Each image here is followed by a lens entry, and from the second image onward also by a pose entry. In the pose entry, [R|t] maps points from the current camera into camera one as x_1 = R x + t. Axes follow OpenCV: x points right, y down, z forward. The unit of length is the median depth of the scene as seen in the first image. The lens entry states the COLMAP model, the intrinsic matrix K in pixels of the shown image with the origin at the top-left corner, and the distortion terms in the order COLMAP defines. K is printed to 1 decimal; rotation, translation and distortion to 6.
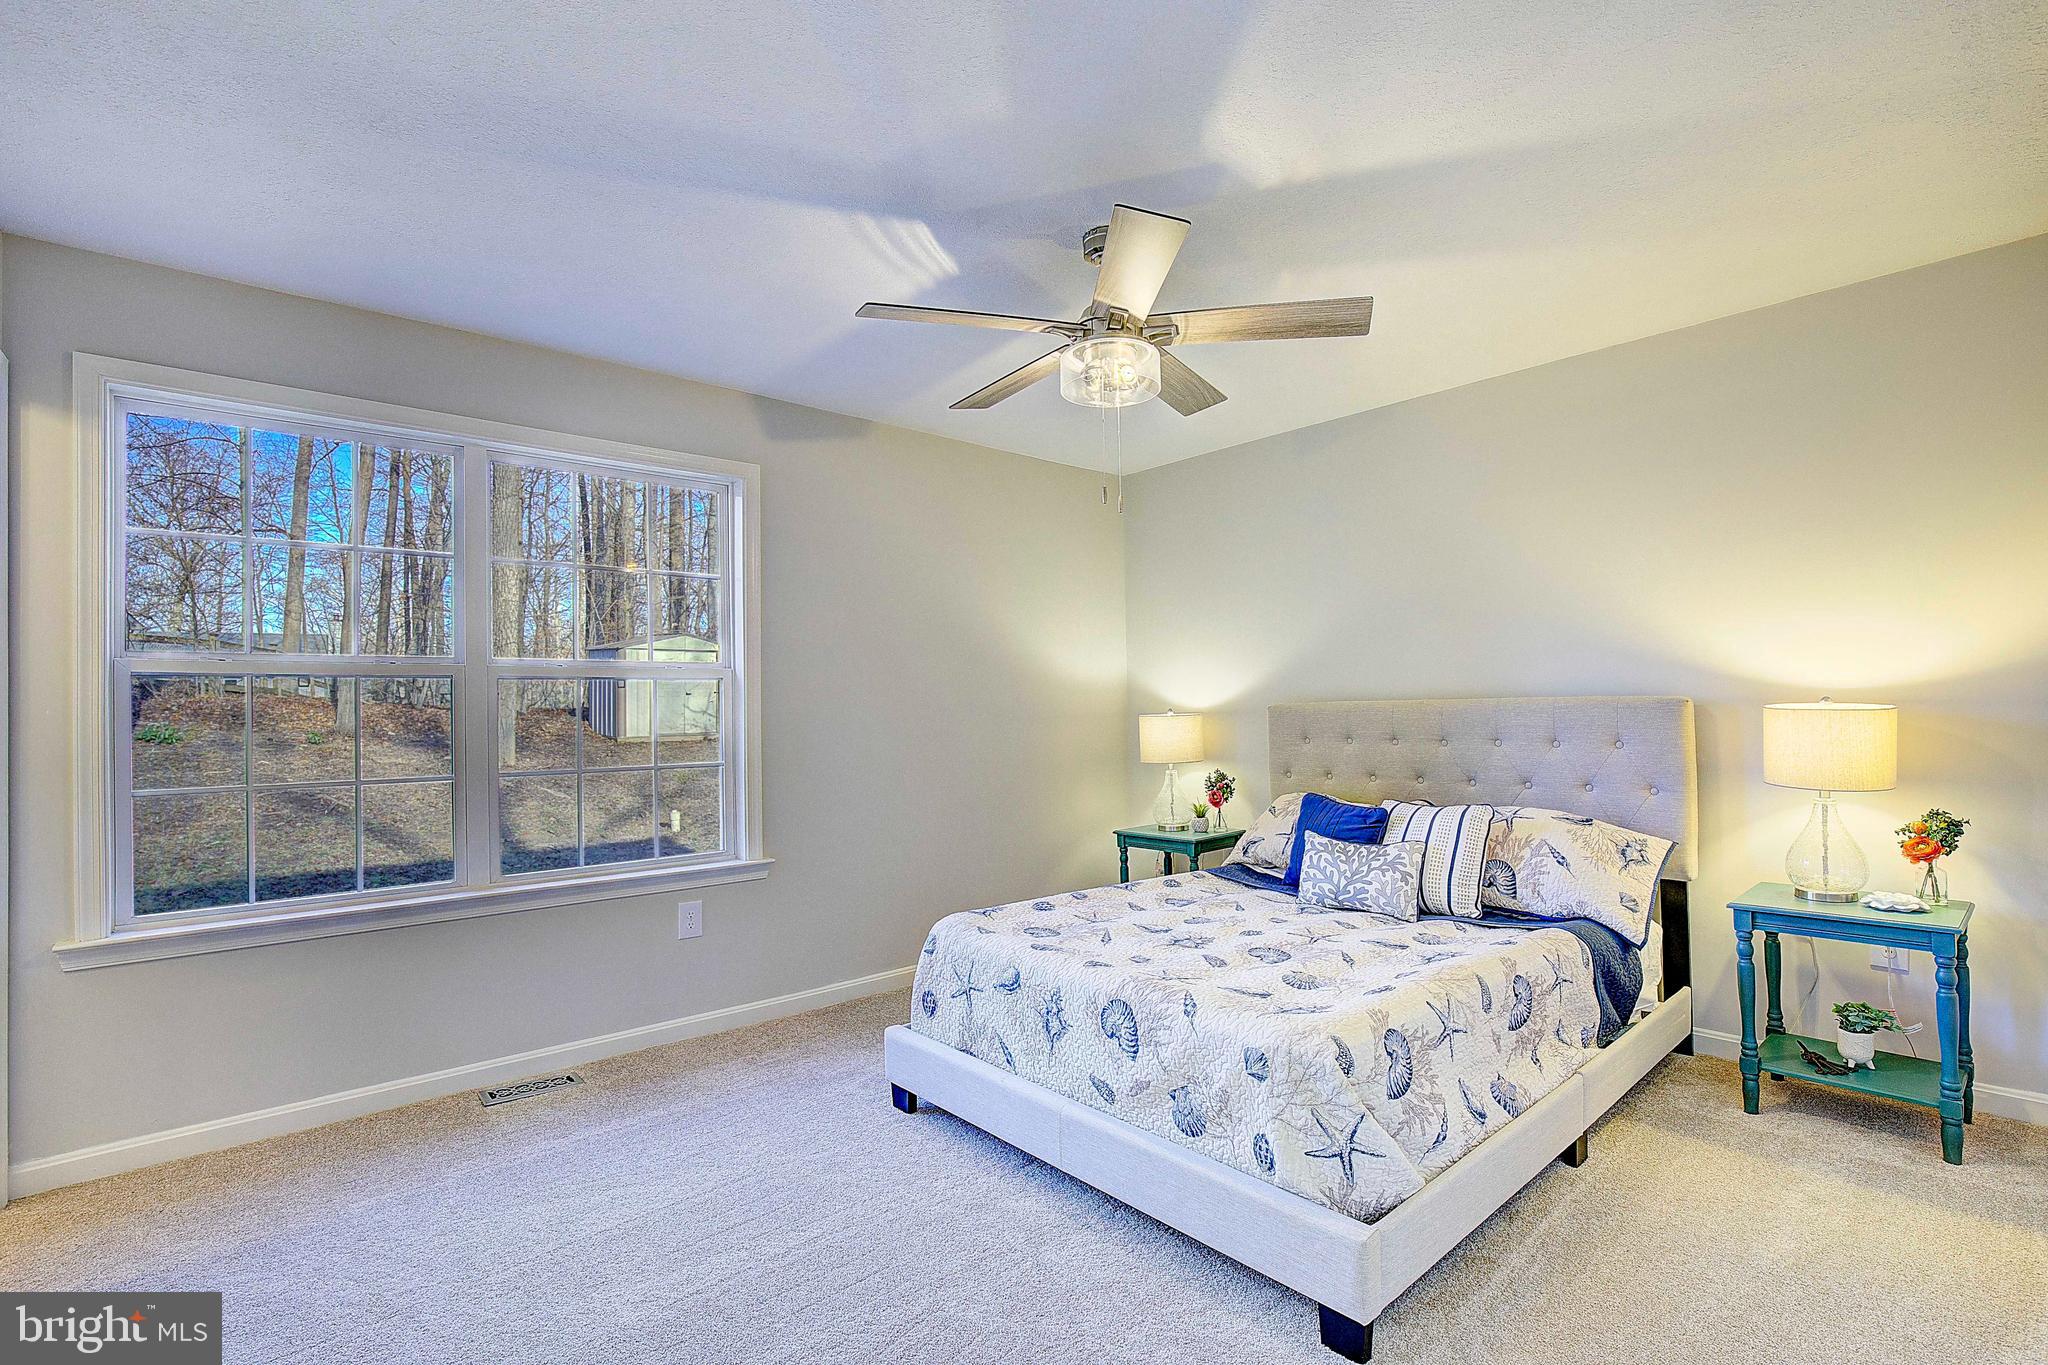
lens RADIAL K [[939.1, 0, 1052.1], [0, 939.1, 698.9], [0, 0, 1]] dist [-0.028570, 0.000090]
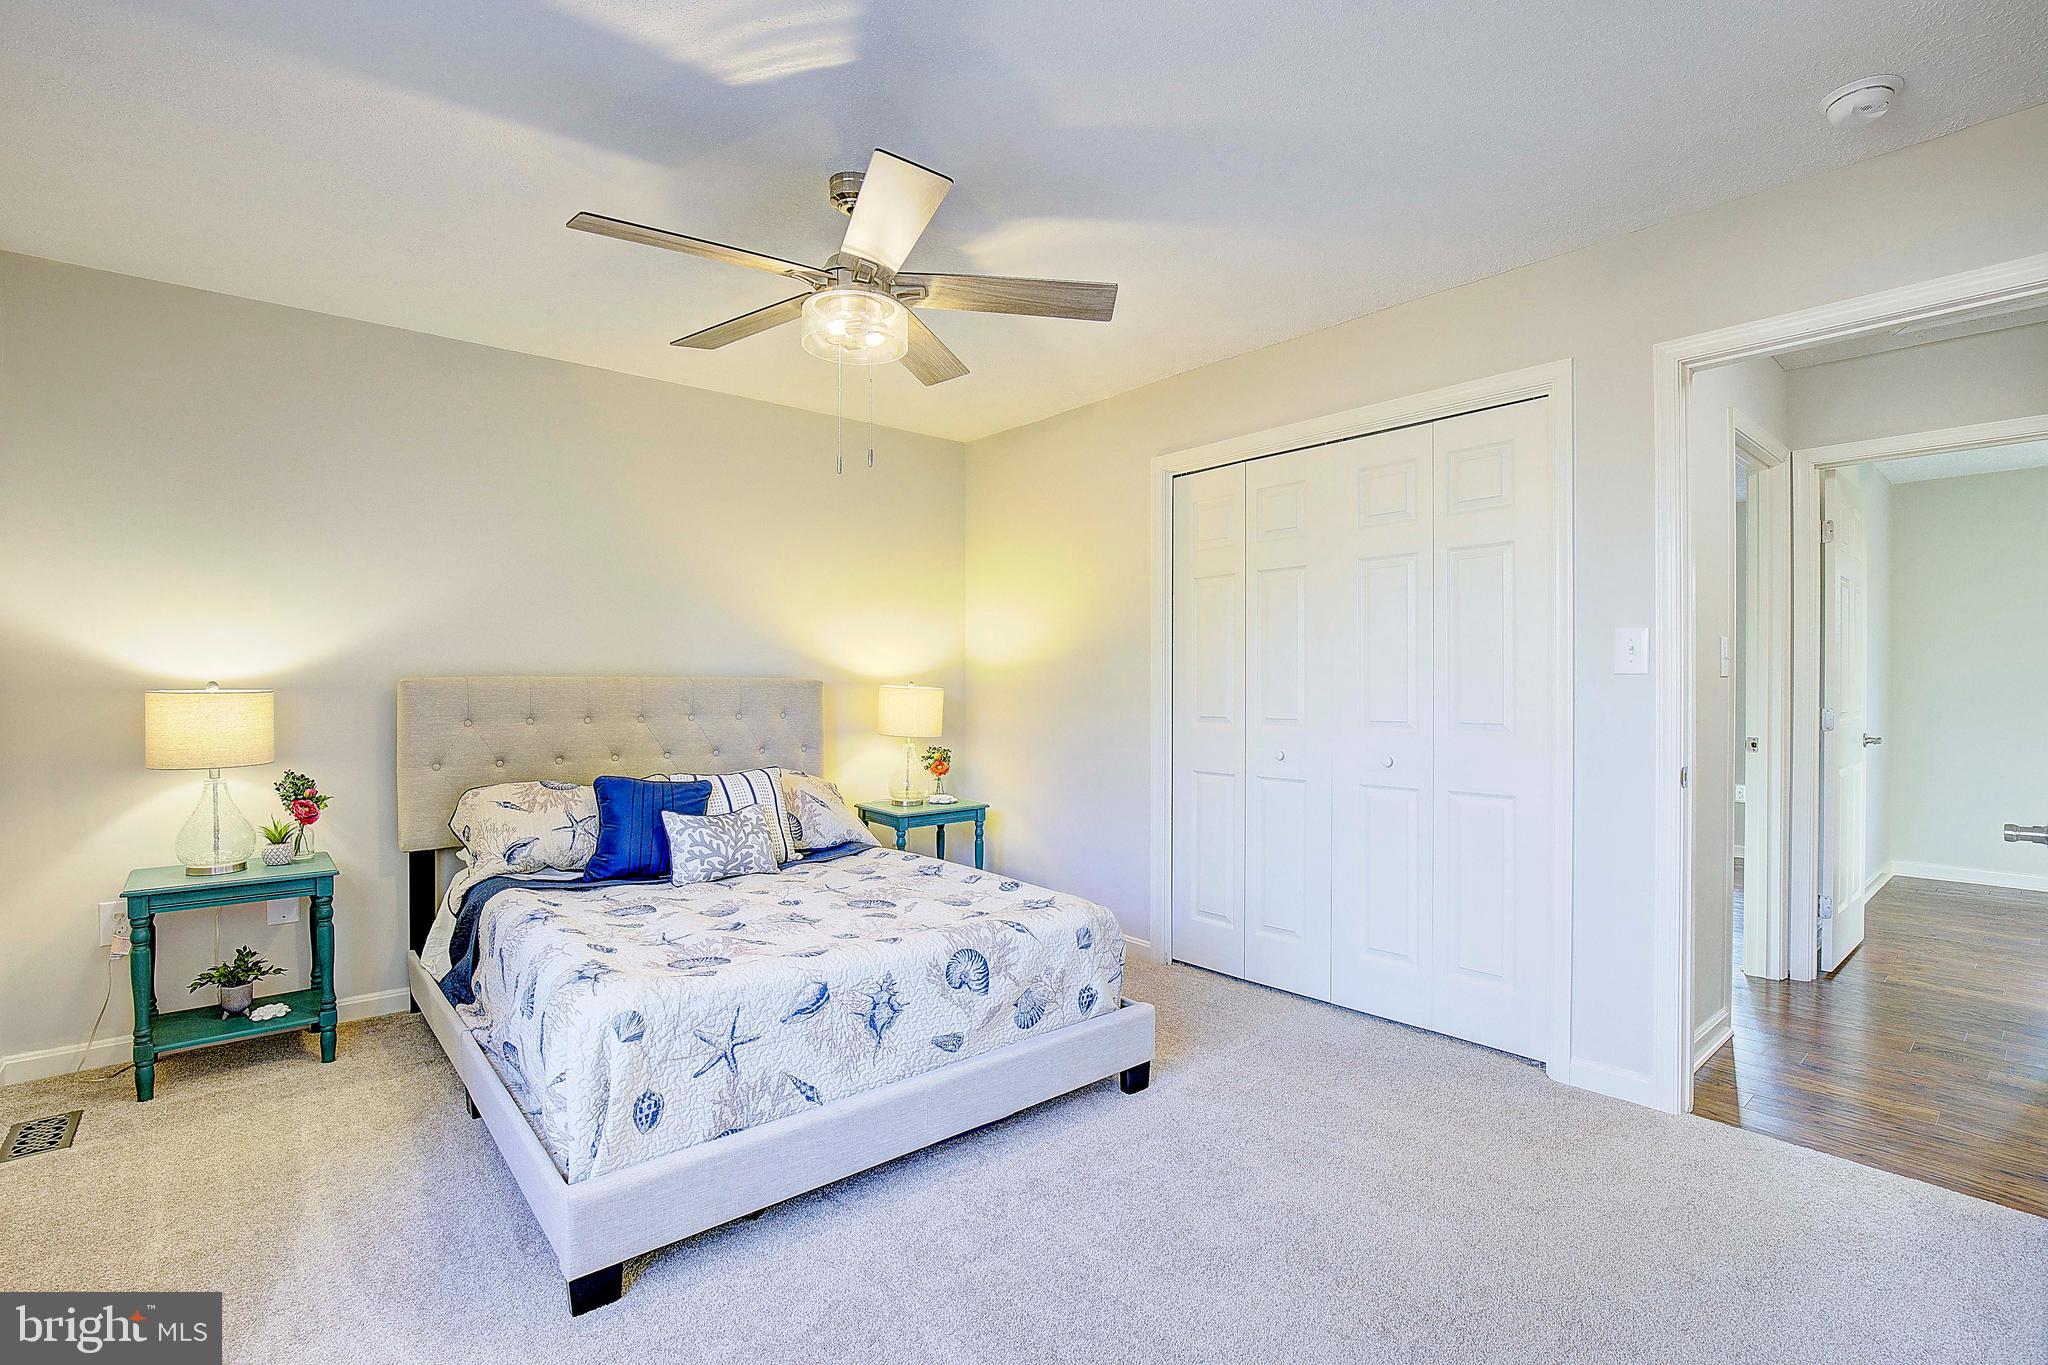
lens RADIAL K [[939.1, 0, 1052.1], [0, 939.1, 698.9], [0, 0, 1]] dist [-0.028570, 0.000090]
pose [[0.013152, 0.000045, 0.999914, -0.856171], [-0.012470, 0.999922, 0.000119, 0.026867], [-0.999836, -0.012470, 0.013152, 0.755143]]
